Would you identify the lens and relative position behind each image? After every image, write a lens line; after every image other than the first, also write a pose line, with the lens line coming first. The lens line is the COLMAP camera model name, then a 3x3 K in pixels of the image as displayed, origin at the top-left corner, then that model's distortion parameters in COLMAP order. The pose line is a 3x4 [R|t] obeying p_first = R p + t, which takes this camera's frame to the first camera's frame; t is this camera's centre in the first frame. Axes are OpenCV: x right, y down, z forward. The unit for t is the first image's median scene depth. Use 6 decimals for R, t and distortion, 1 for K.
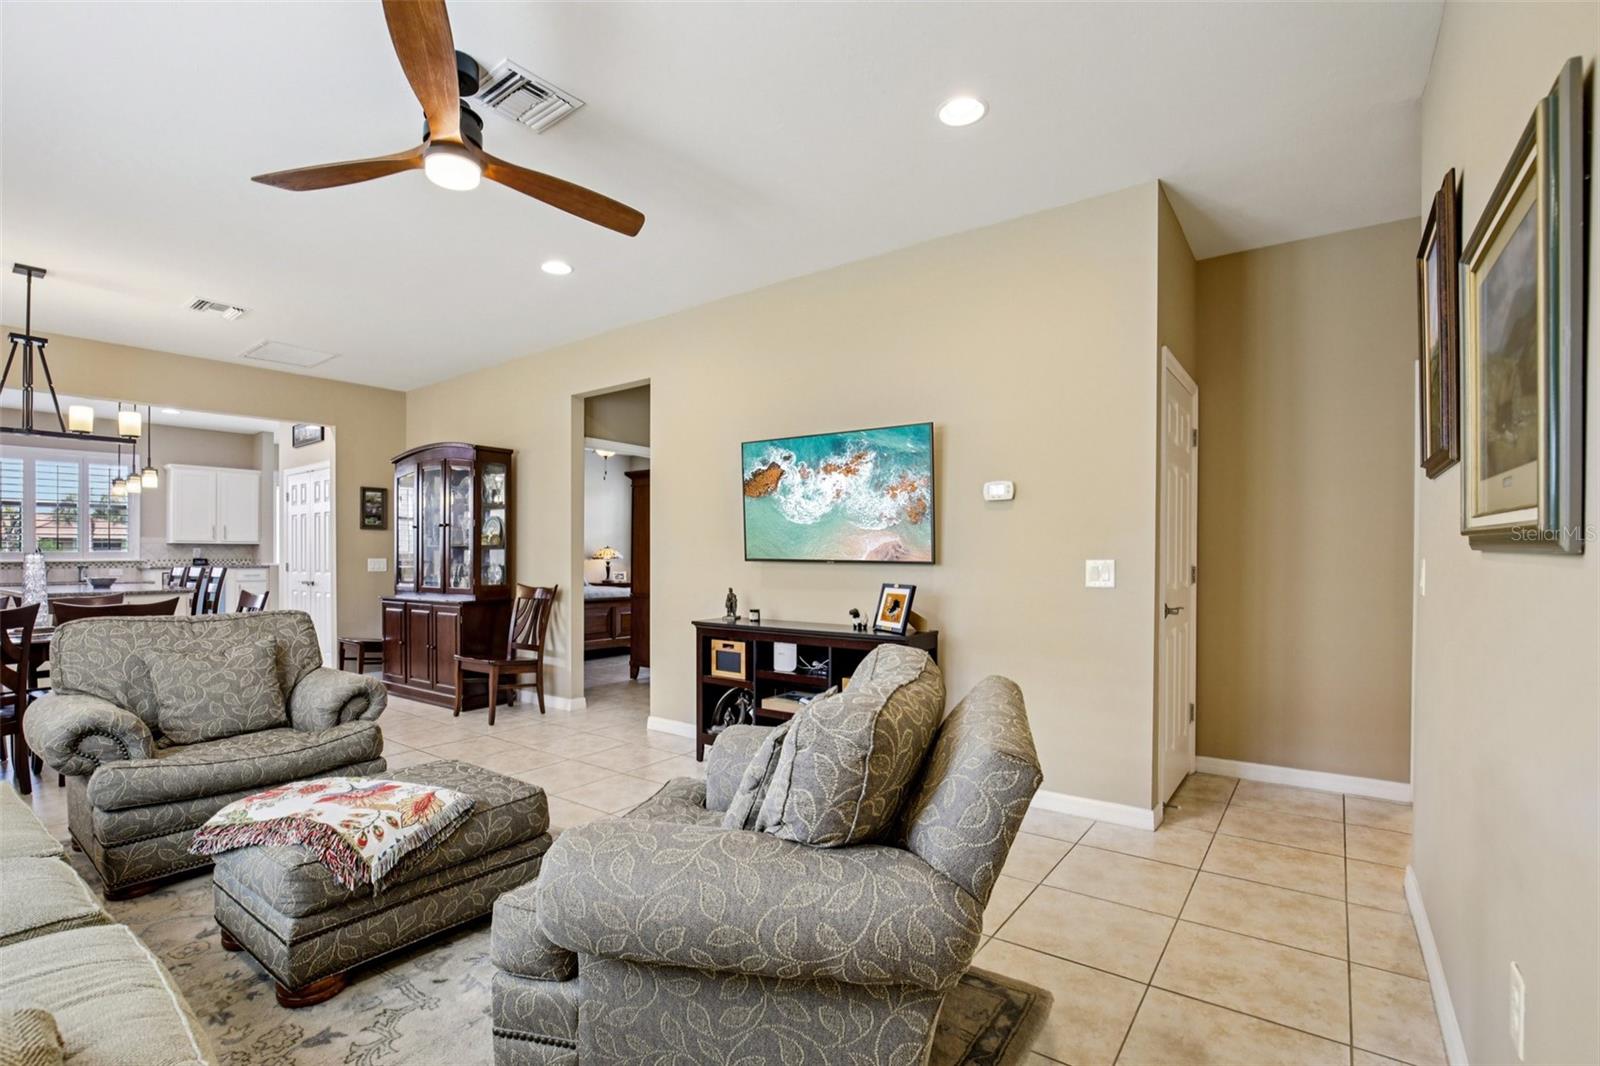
lens RADIAL K [[734.2, 0, 801.1], [0, 734.2, 542.6], [0, 0, 1]] dist [-0.025517, 0.001419]
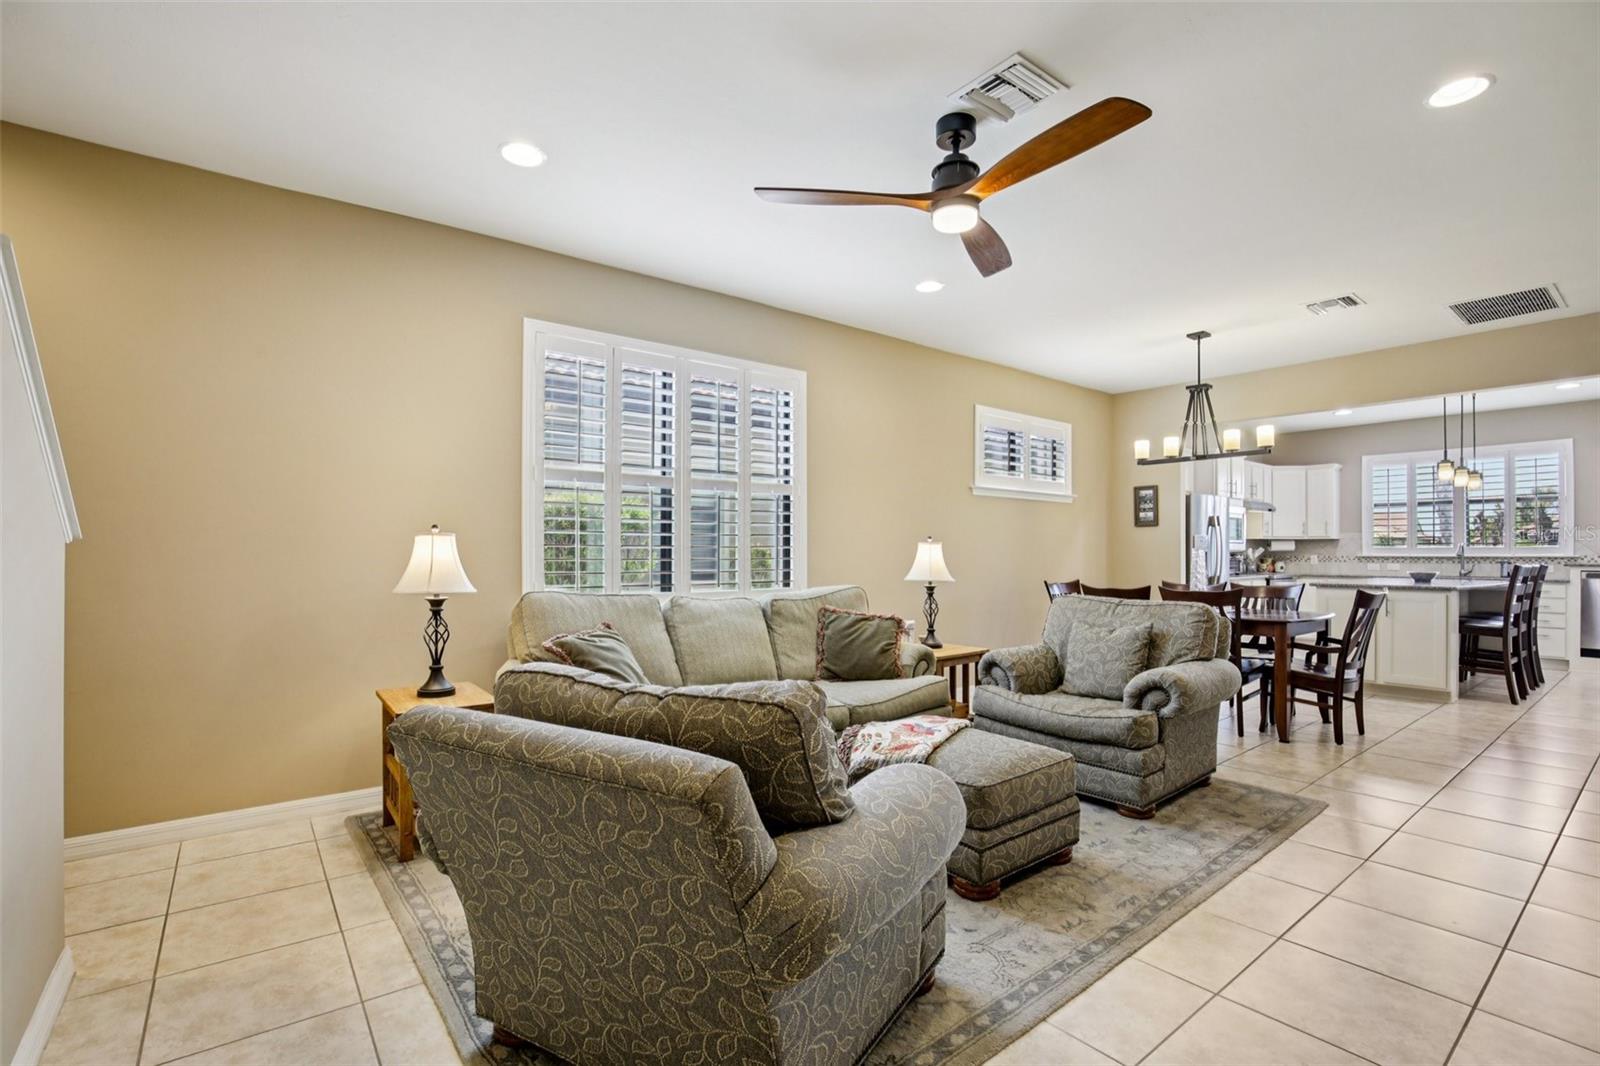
lens RADIAL K [[734.2, 0, 792.9], [0, 734.2, 552.4], [0, 0, 1]] dist [-0.025517, 0.001419]
pose [[-0.254705, 0.007616, -0.966989, 0.240855], [0.014125, 0.999892, 0.004154, 0.002819], [0.966916, -0.012600, -0.254785, 0.354888]]
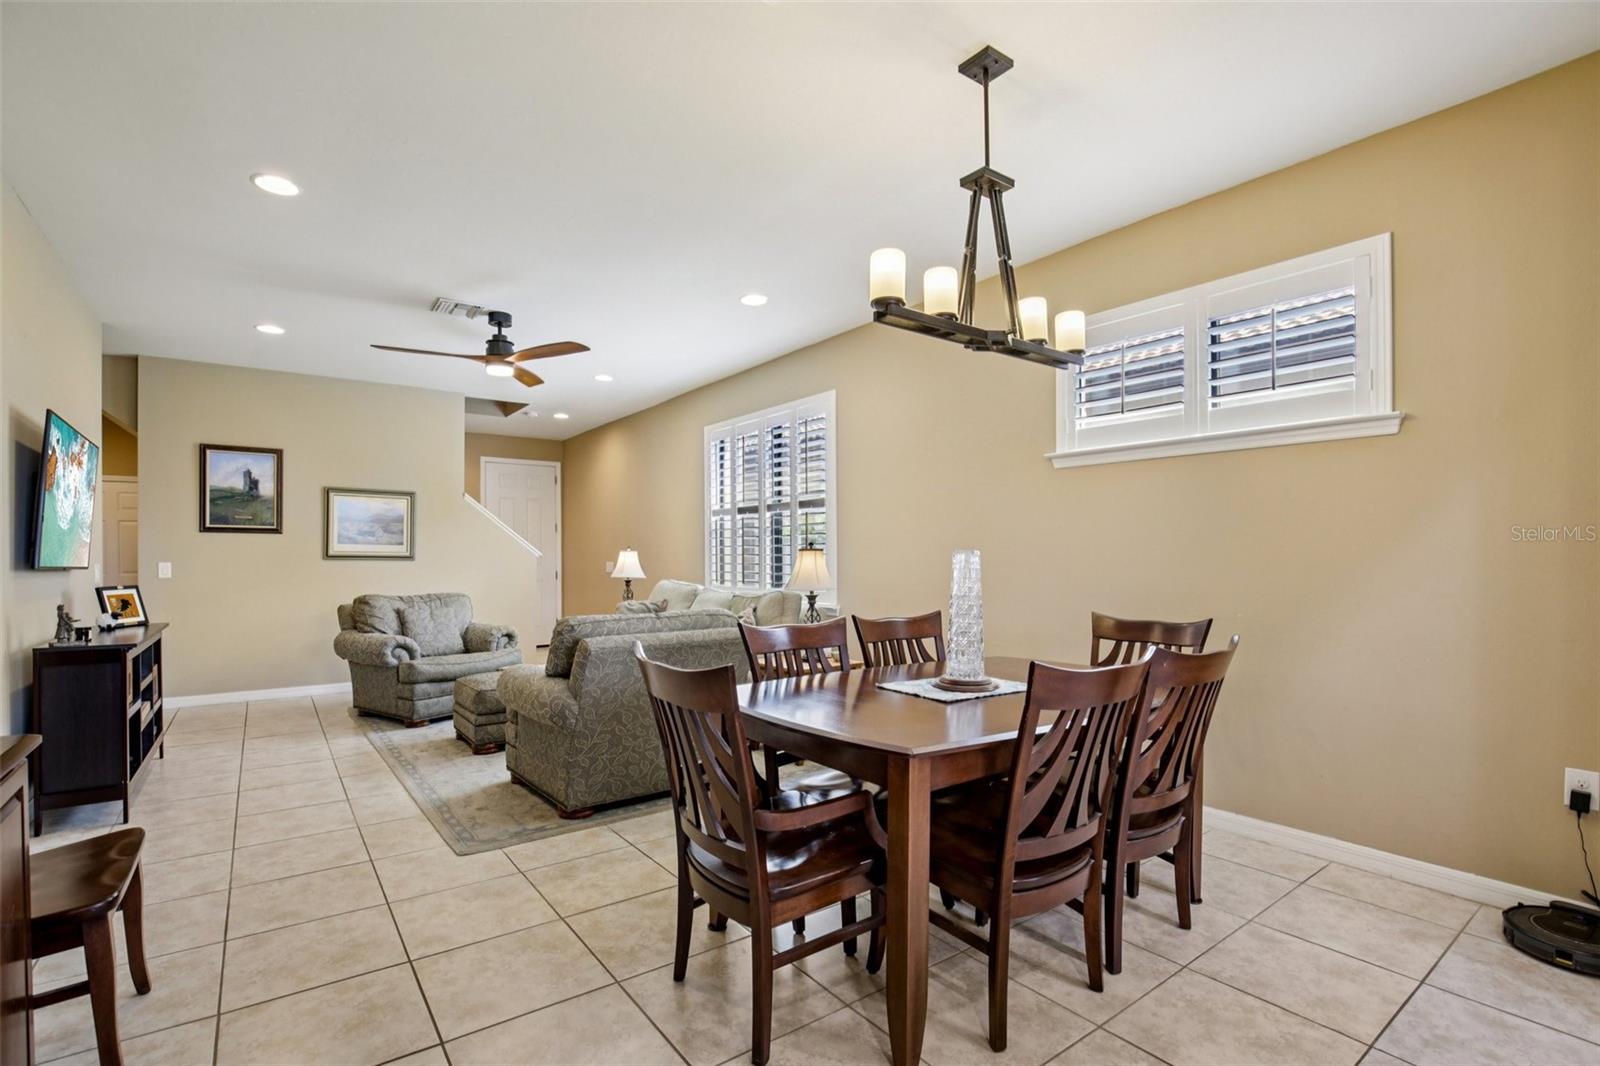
lens RADIAL K [[734.2, 0, 778.6], [0, 734.2, 550.3], [0, 0, 1]] dist [-0.025517, 0.001419]
pose [[-0.955991, 0.007380, 0.293302, -0.650669], [-0.001409, 0.999557, -0.029743, 0.020055], [-0.293391, -0.028847, -0.955557, 0.946475]]
